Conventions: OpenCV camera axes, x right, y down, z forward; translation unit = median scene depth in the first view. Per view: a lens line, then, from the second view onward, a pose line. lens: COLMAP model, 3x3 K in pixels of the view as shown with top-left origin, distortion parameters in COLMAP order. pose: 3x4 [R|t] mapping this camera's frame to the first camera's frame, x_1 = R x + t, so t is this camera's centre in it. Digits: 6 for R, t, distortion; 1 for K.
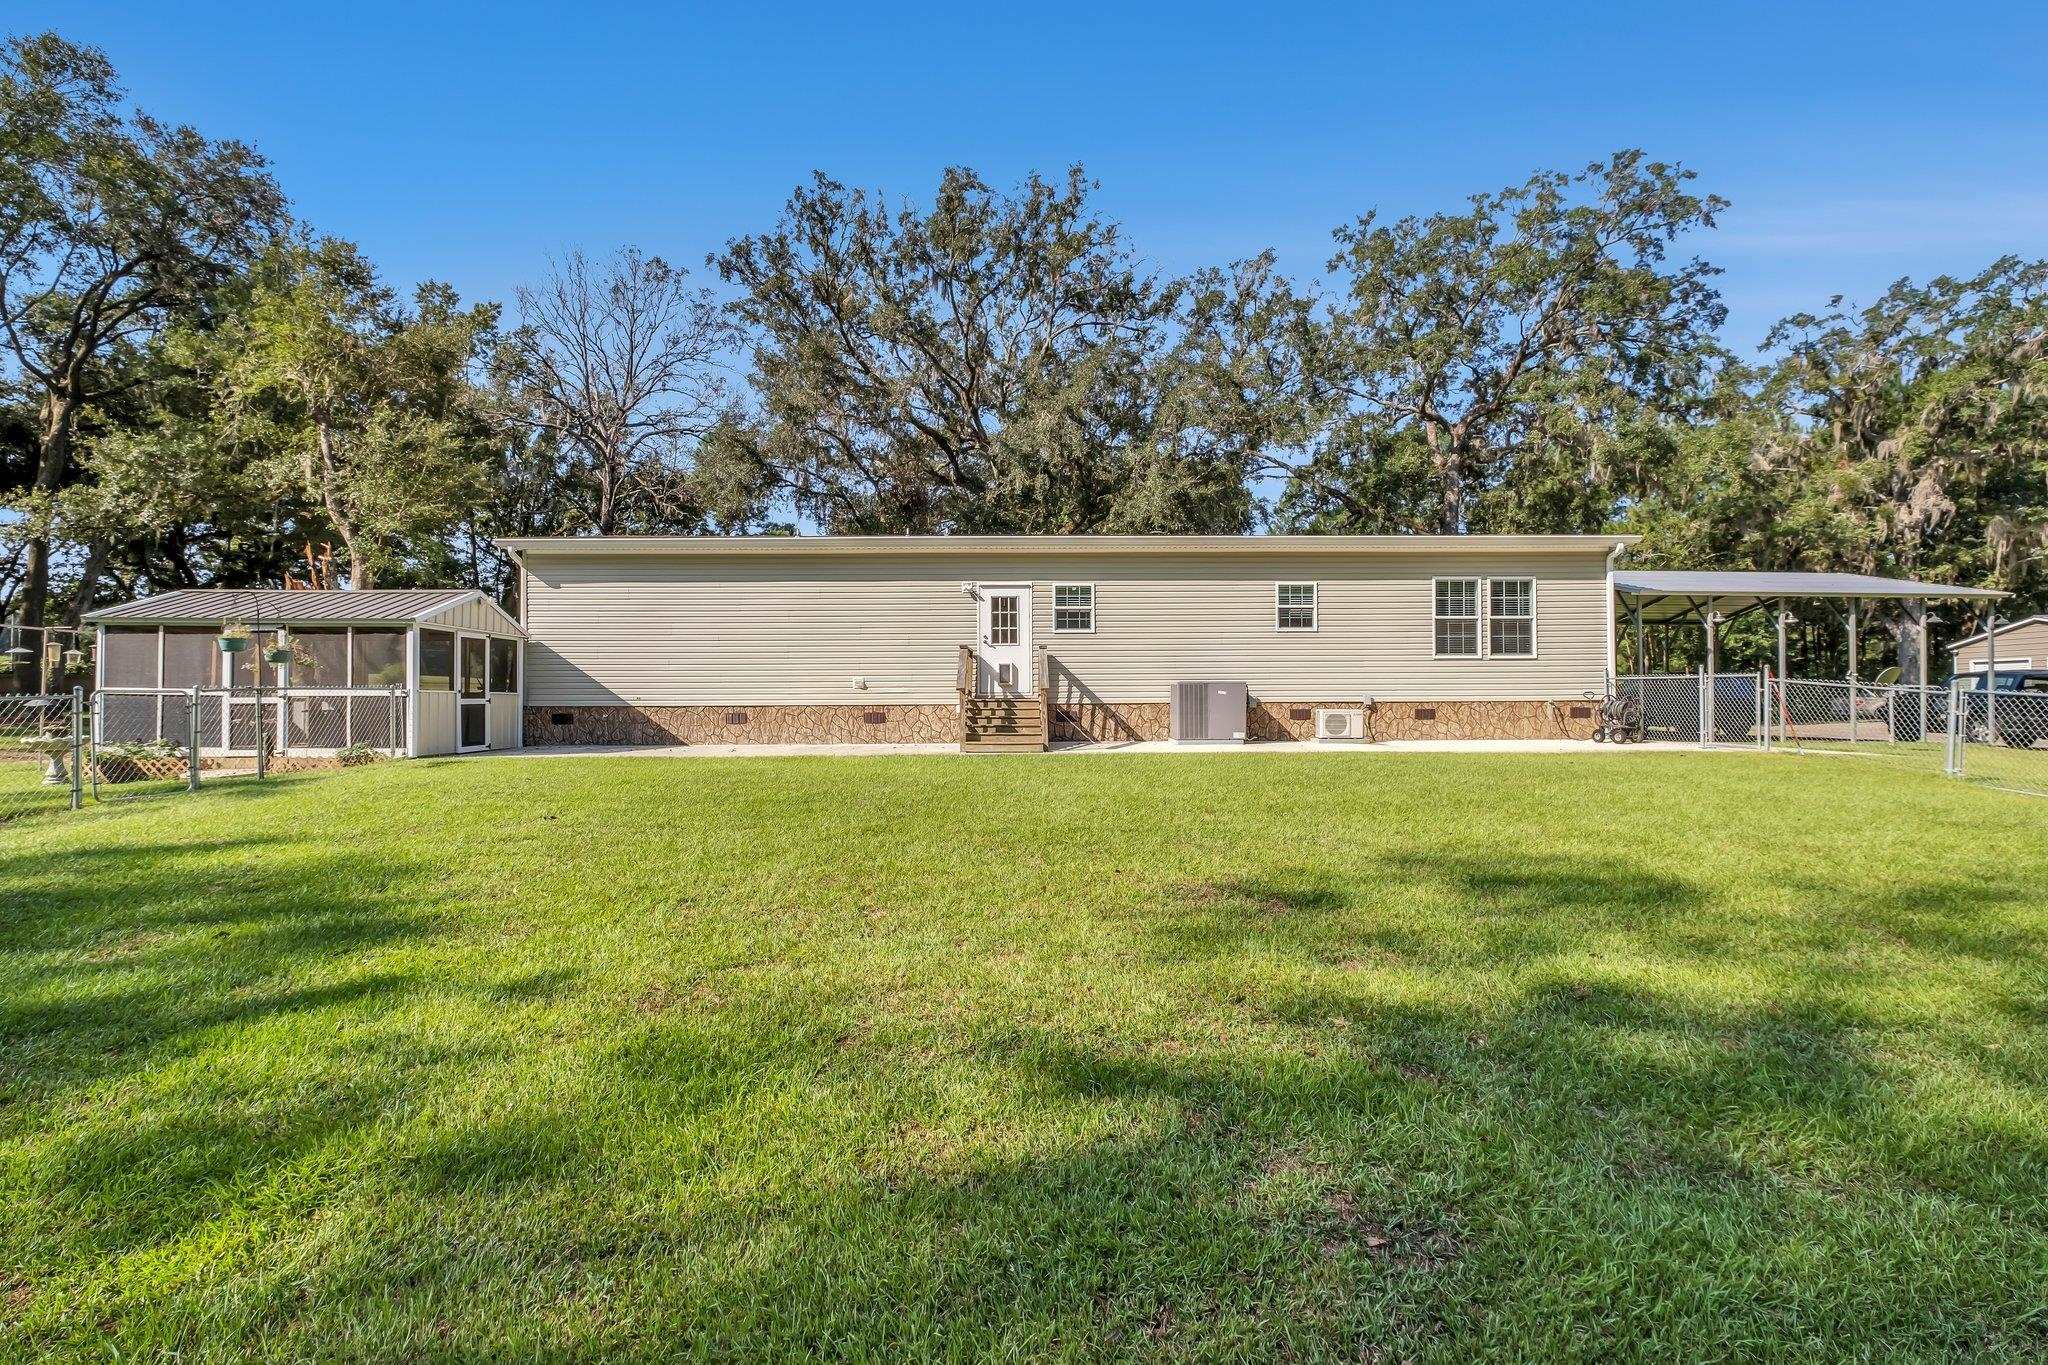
lens RADIAL K [[913.6, 0, 1024.0], [0, 913.6, 682.5], [0, 0, 1]] dist [-0.000473, -0.000061]
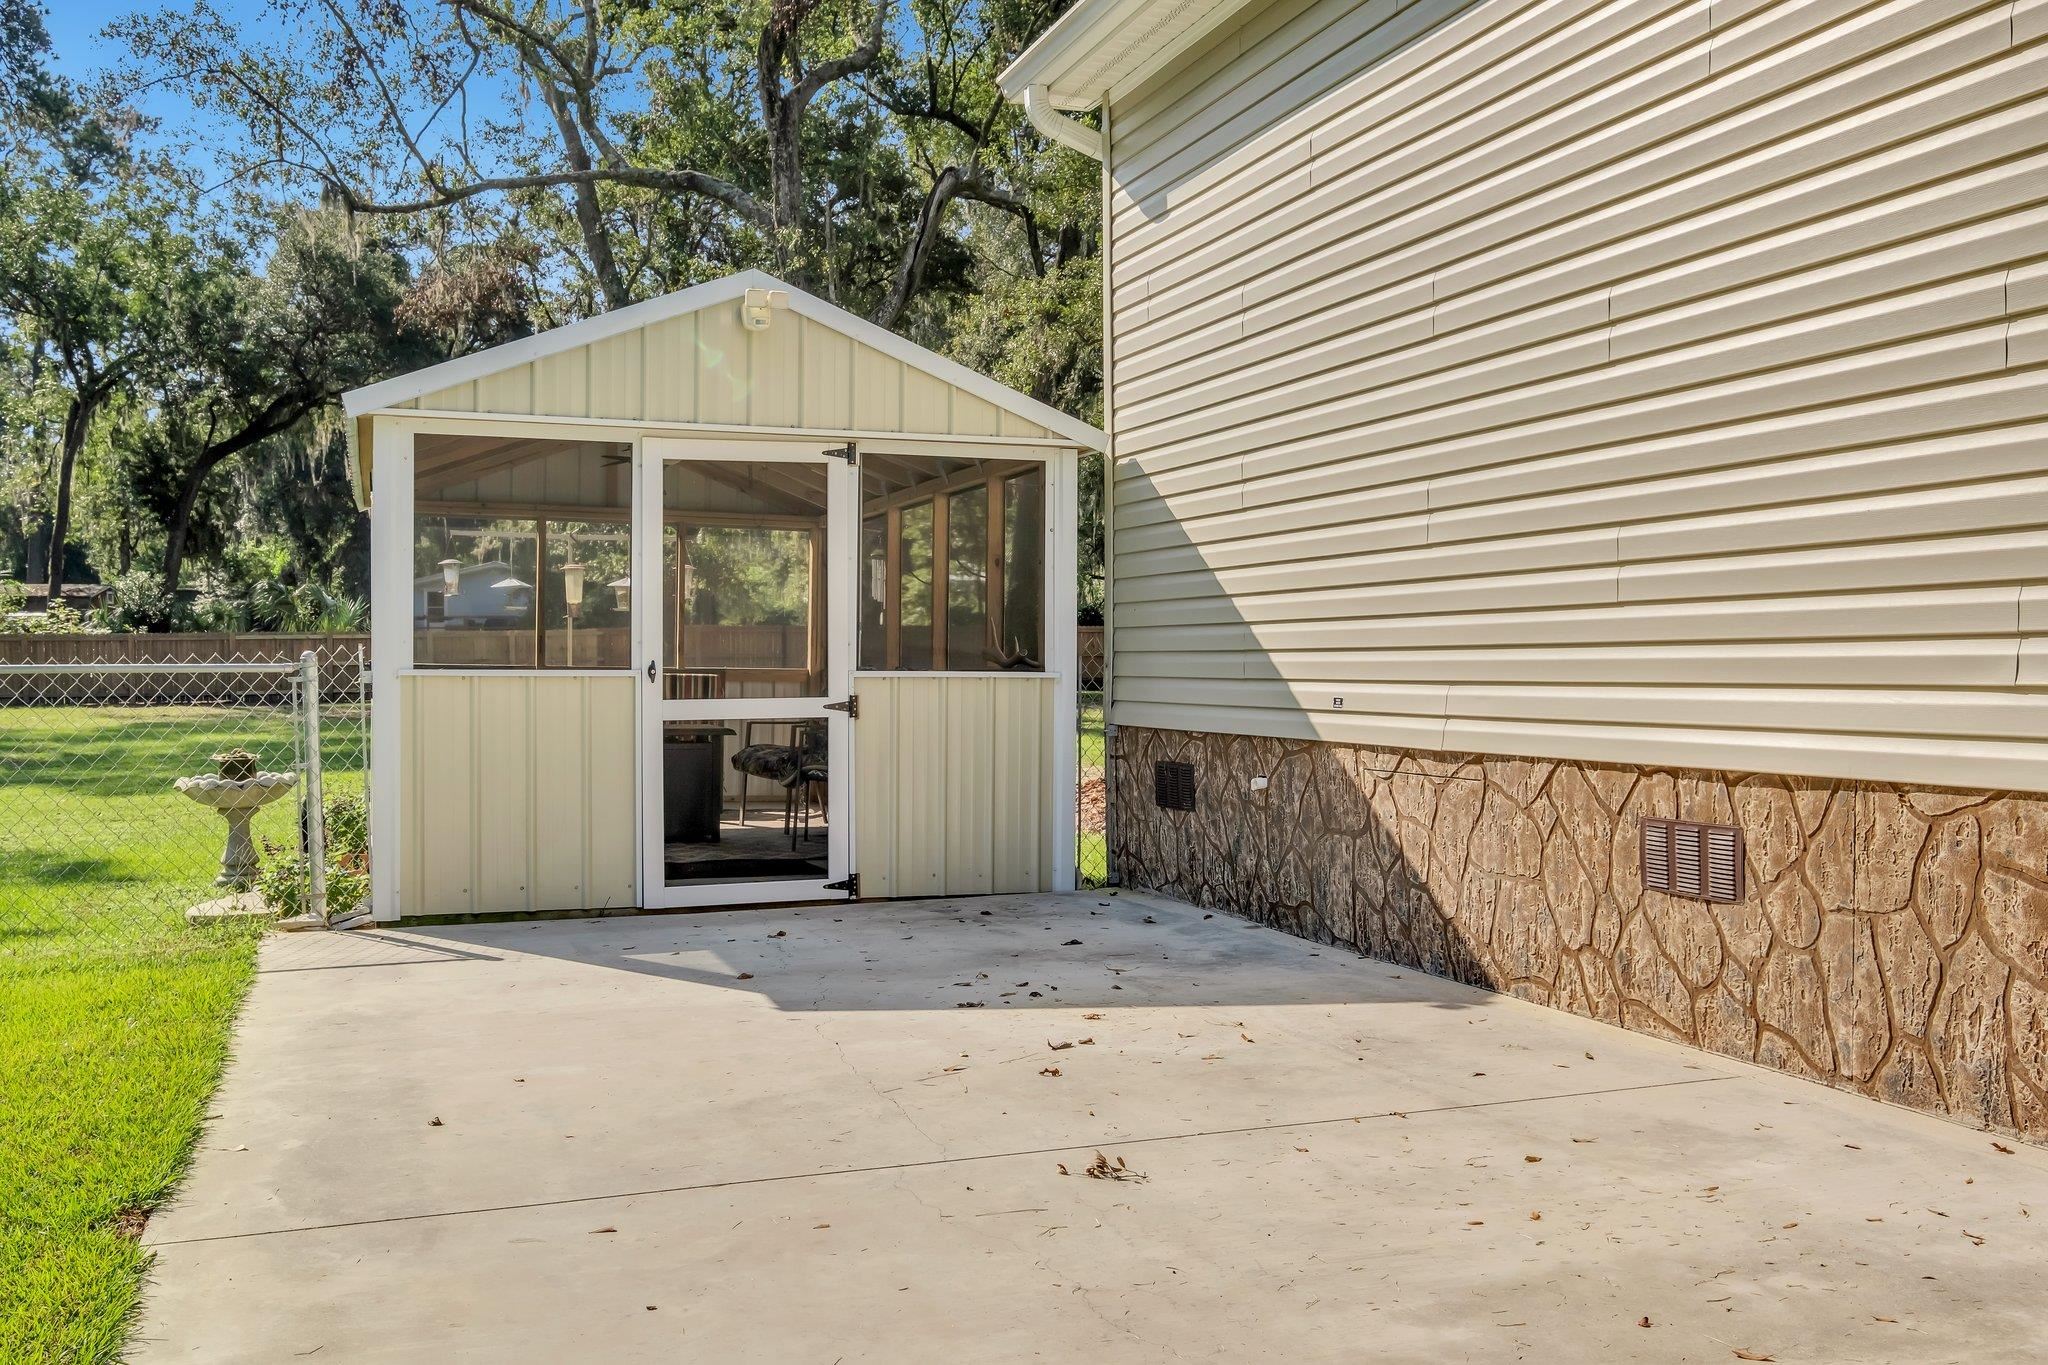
lens RADIAL K [[1845.6, 0, 1024.0], [0, 1845.6, 682.5], [0, 0, 1]] dist [-0.004821, -0.003783]
pose [[0.319333, 0.007807, -0.947611, -0.084270], [0.017979, 0.999736, 0.014295, 0.006970], [0.947472, -0.021602, 0.319108, 0.848198]]
